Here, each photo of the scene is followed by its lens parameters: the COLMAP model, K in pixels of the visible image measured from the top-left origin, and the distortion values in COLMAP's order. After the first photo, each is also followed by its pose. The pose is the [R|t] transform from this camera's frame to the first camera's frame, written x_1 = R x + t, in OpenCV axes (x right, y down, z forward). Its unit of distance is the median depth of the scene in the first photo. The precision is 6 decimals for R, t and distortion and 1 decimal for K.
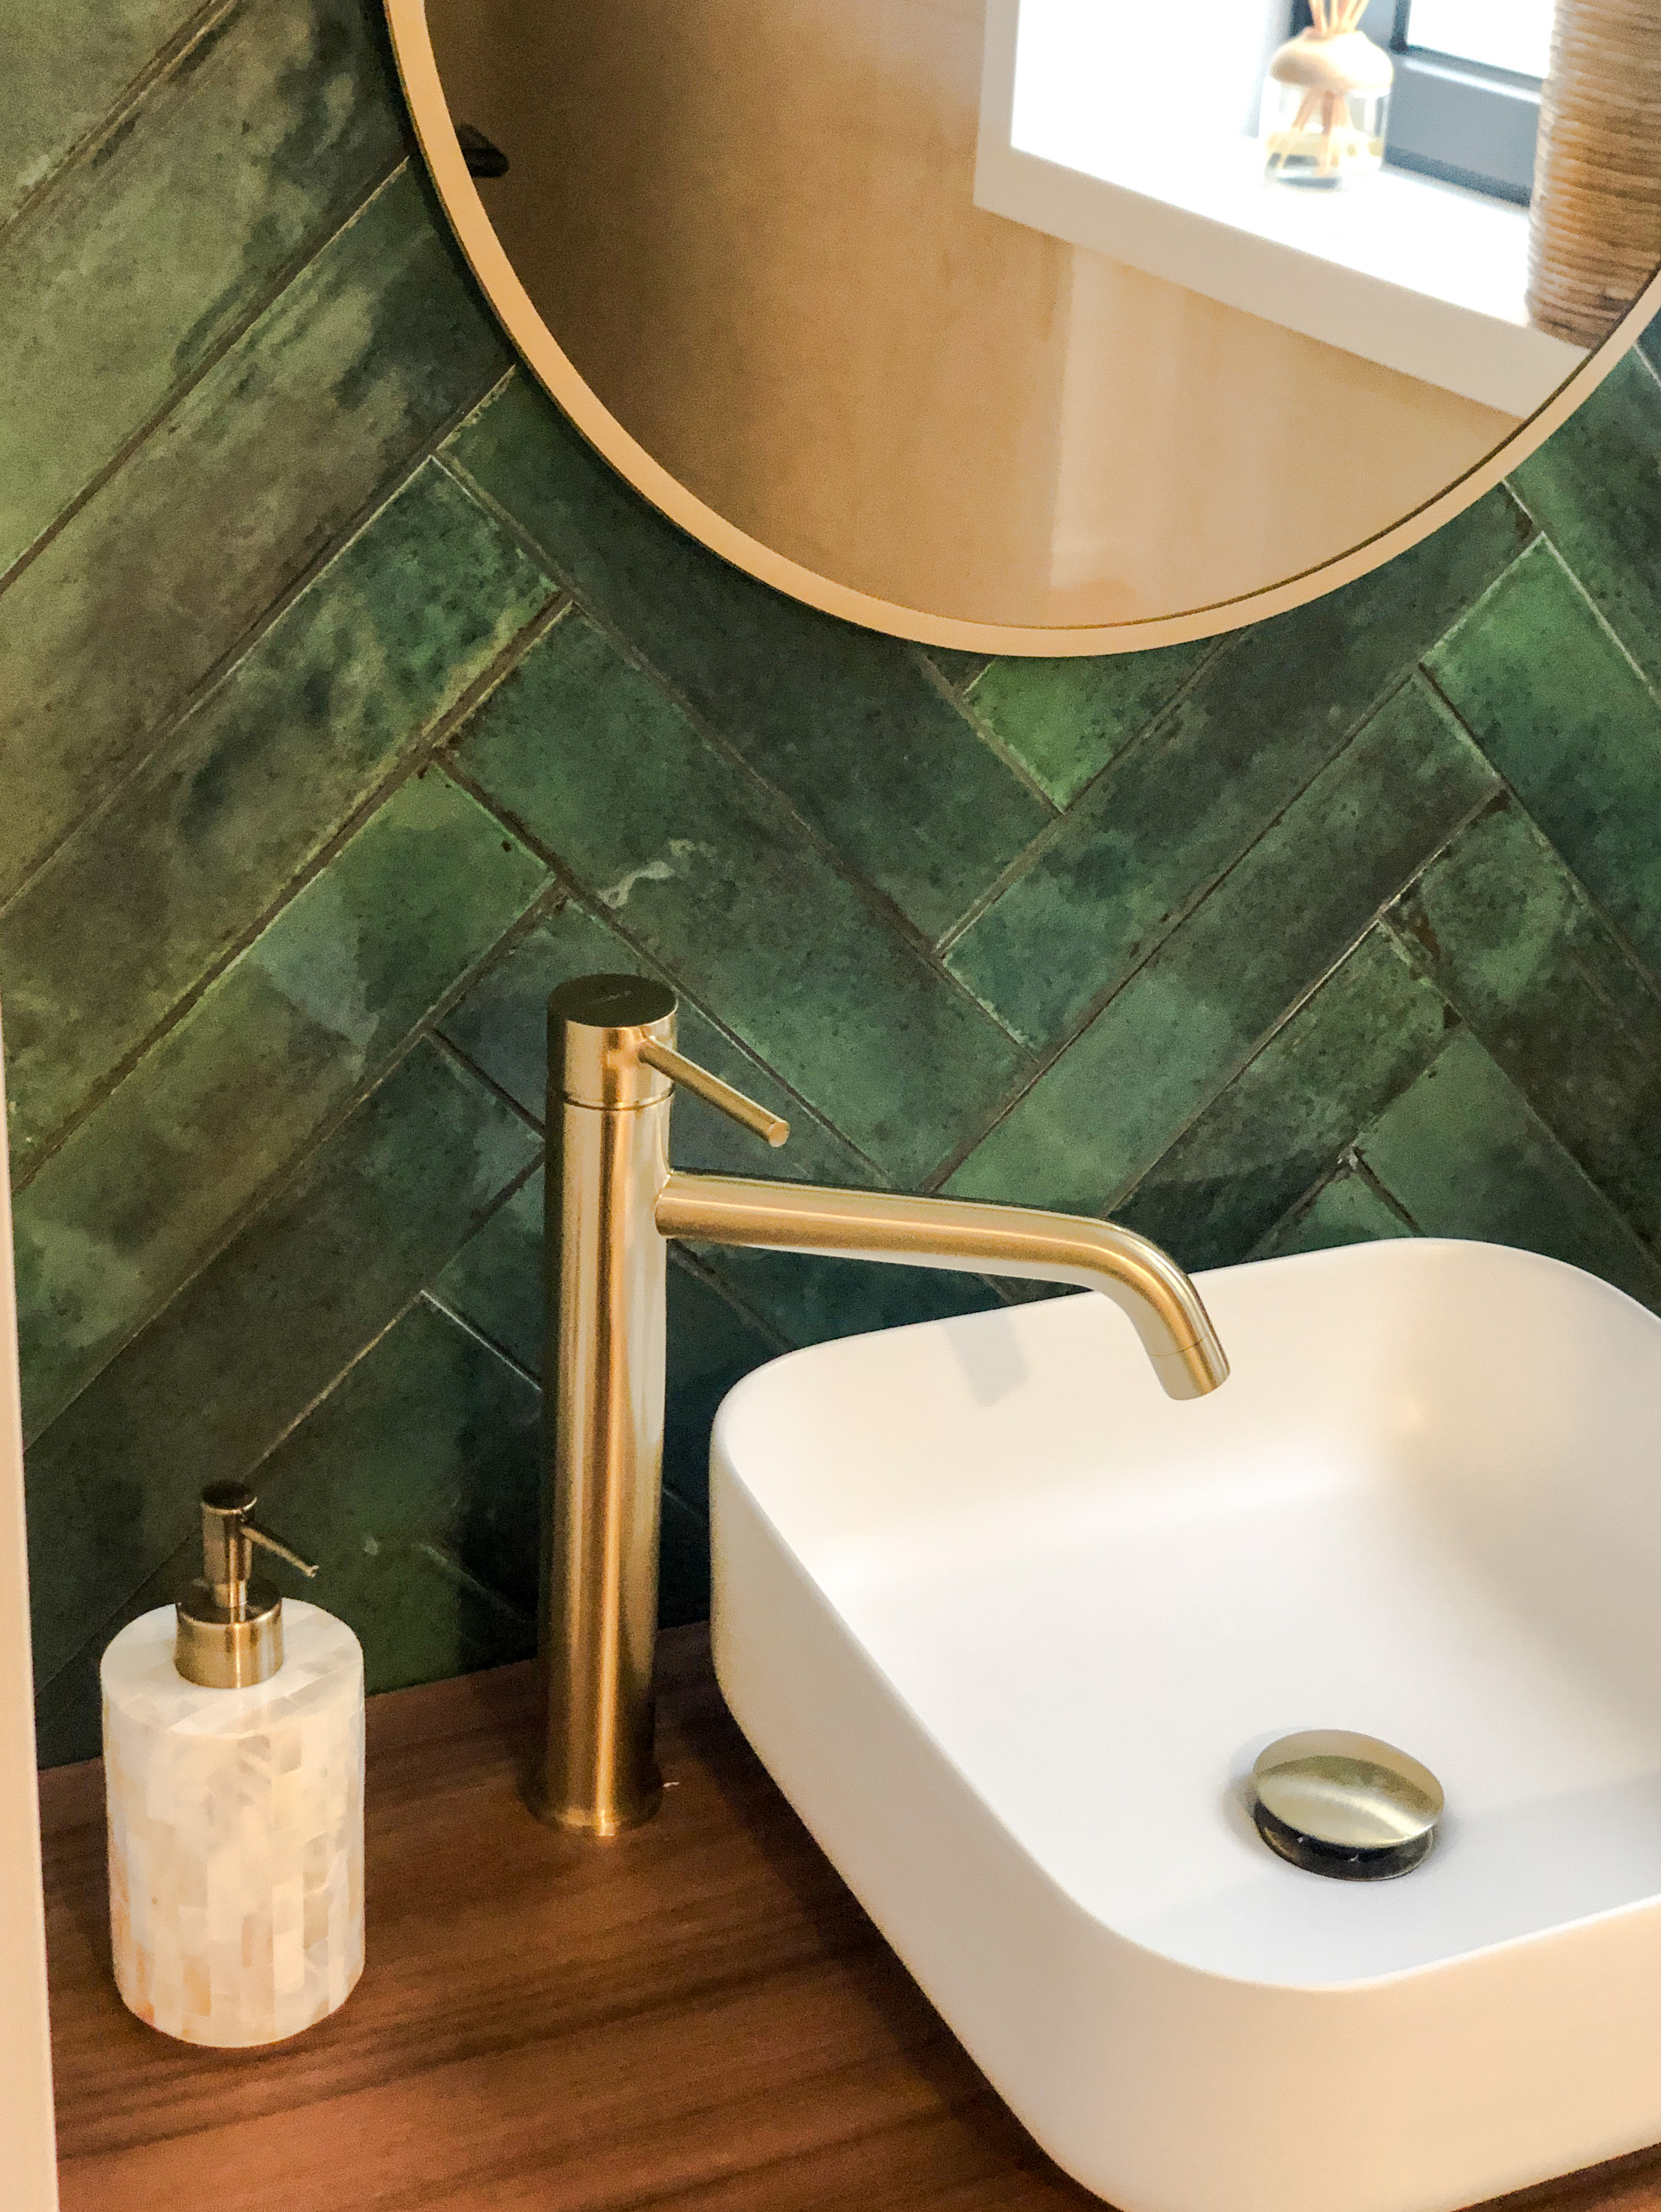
lens RADIAL K [[3423.9, 0, 767.0], [0, 3423.9, 1106.4], [0, 0, 1]] dist [0.167053, -0.833202]
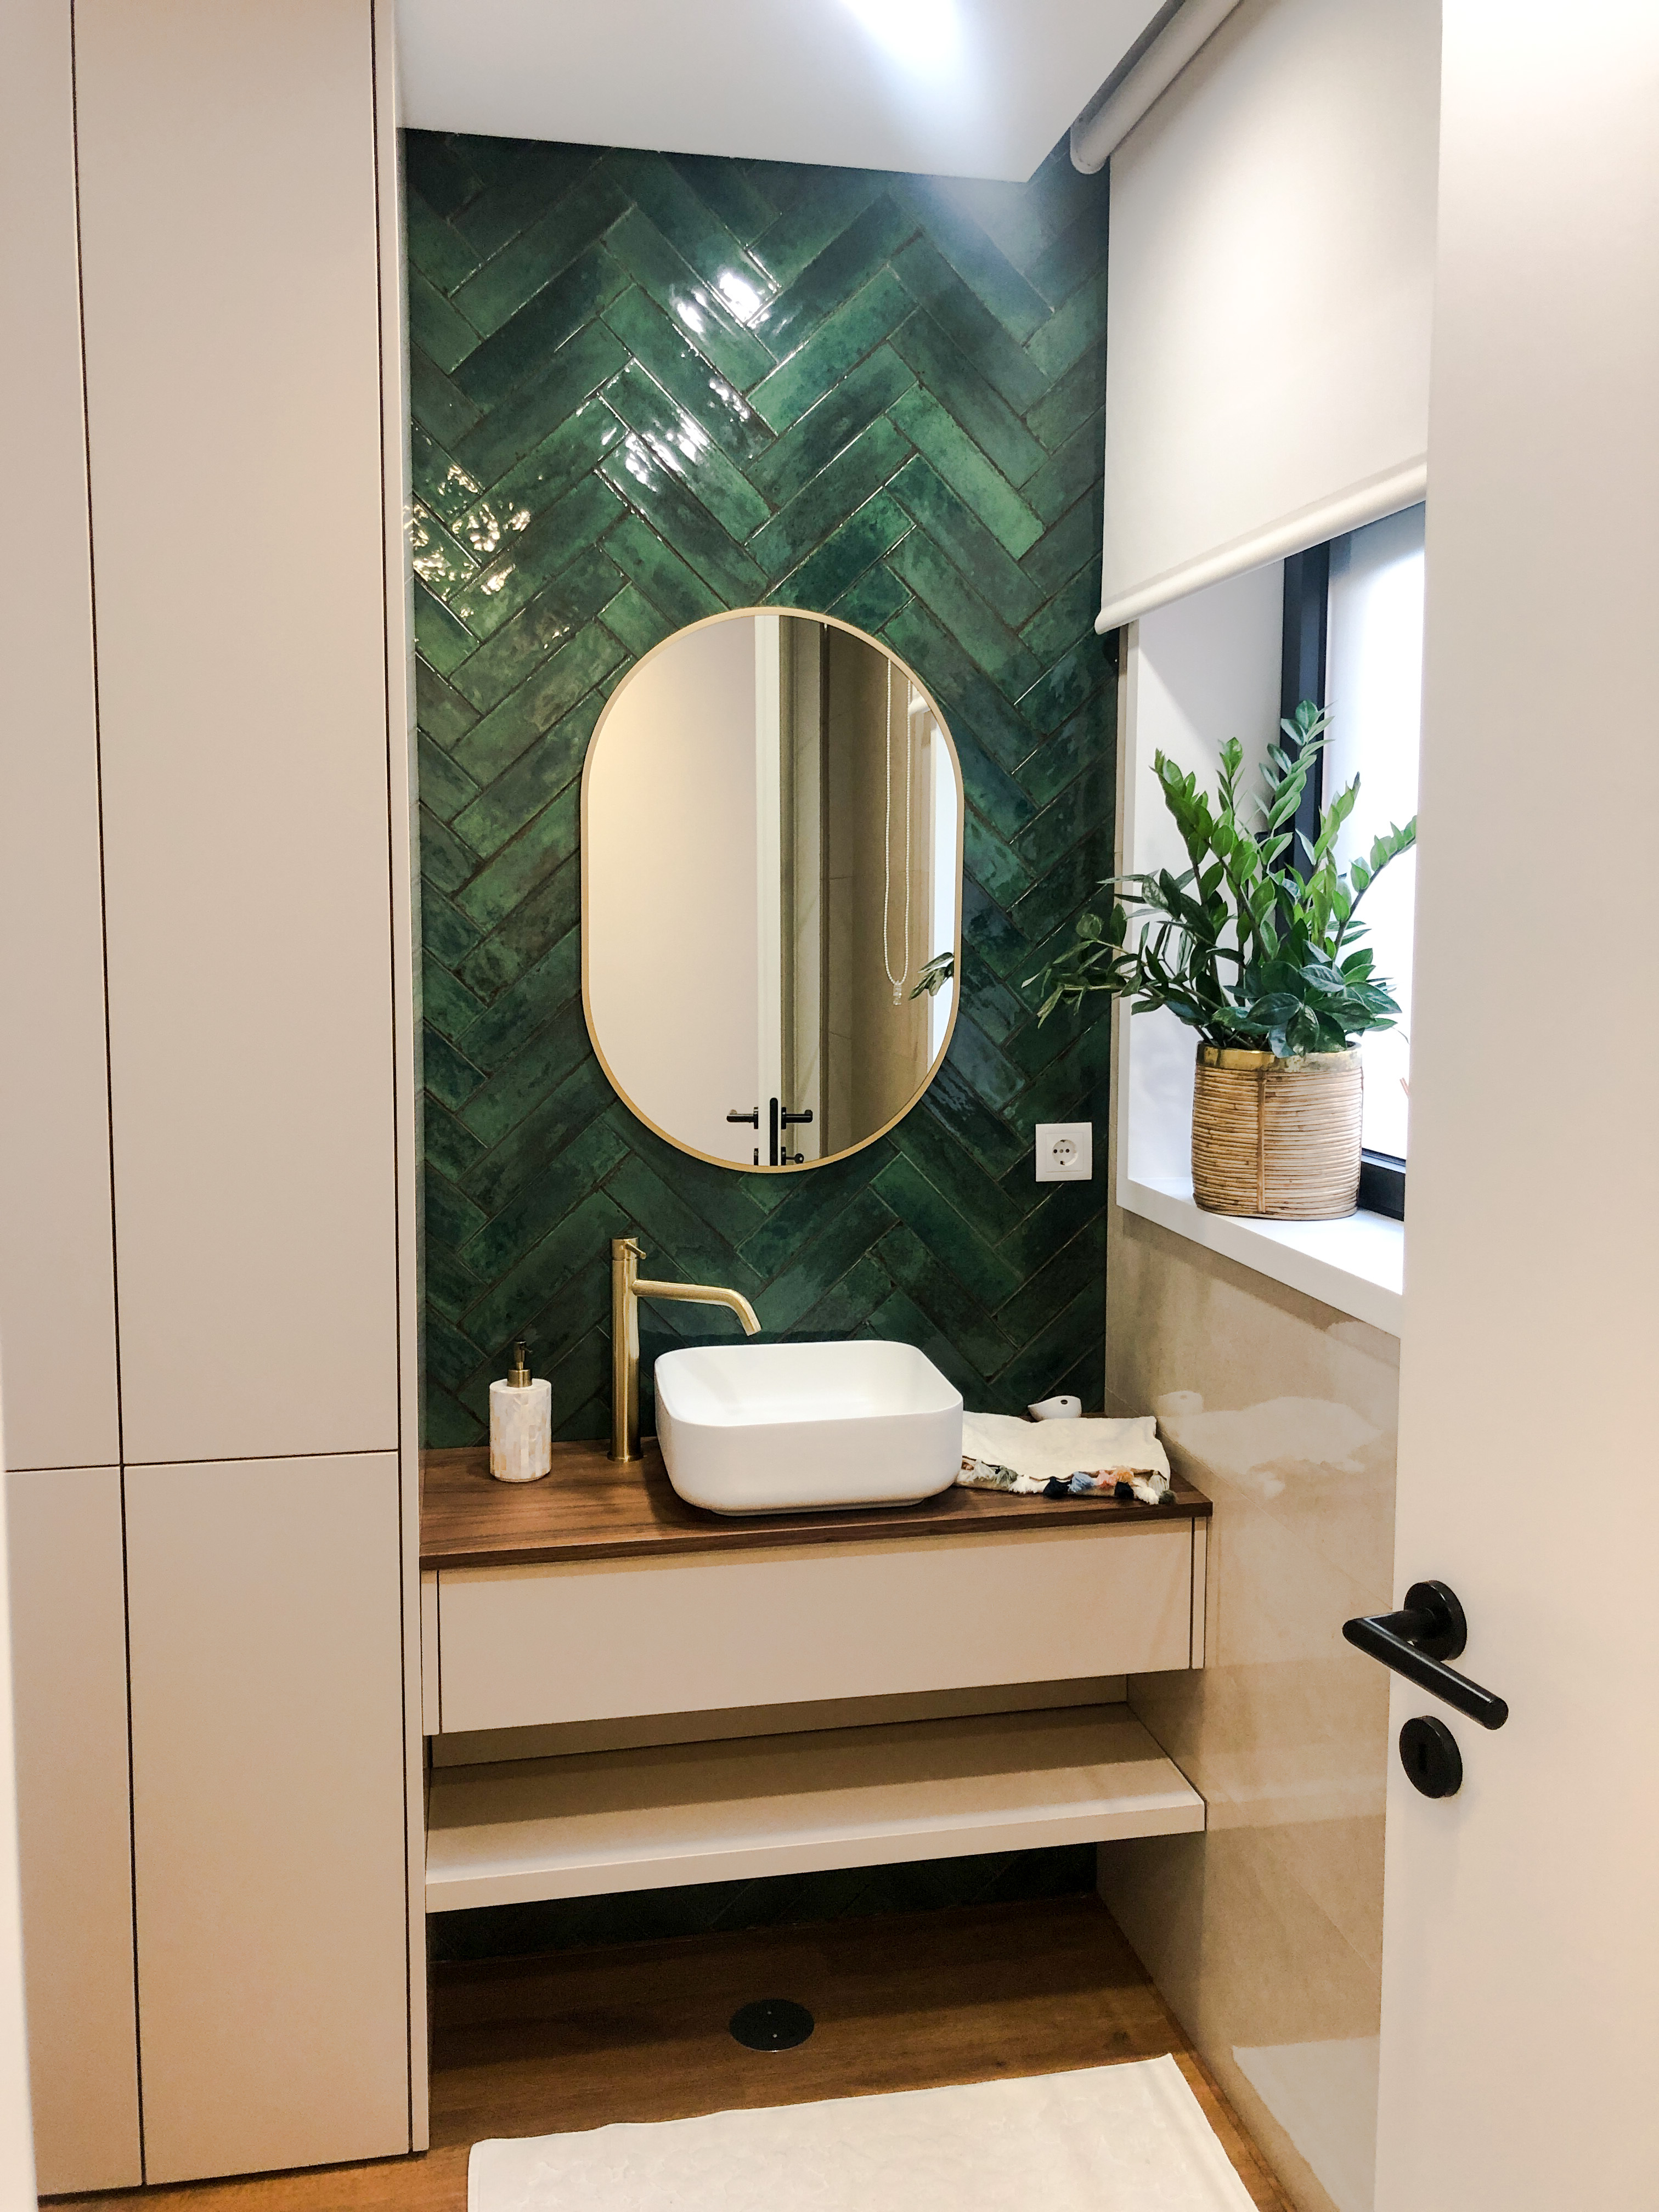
lens RADIAL K [[1814.3, 0, 831.3], [0, 1814.3, 1055.5], [0, 0, 1]] dist [0.055281, -0.108869]
pose [[0.966992, -0.020007, -0.254020, 0.677957], [-0.070524, 0.936954, -0.342263, 0.444889], [0.244852, 0.348880, 0.904616, -0.923927]]
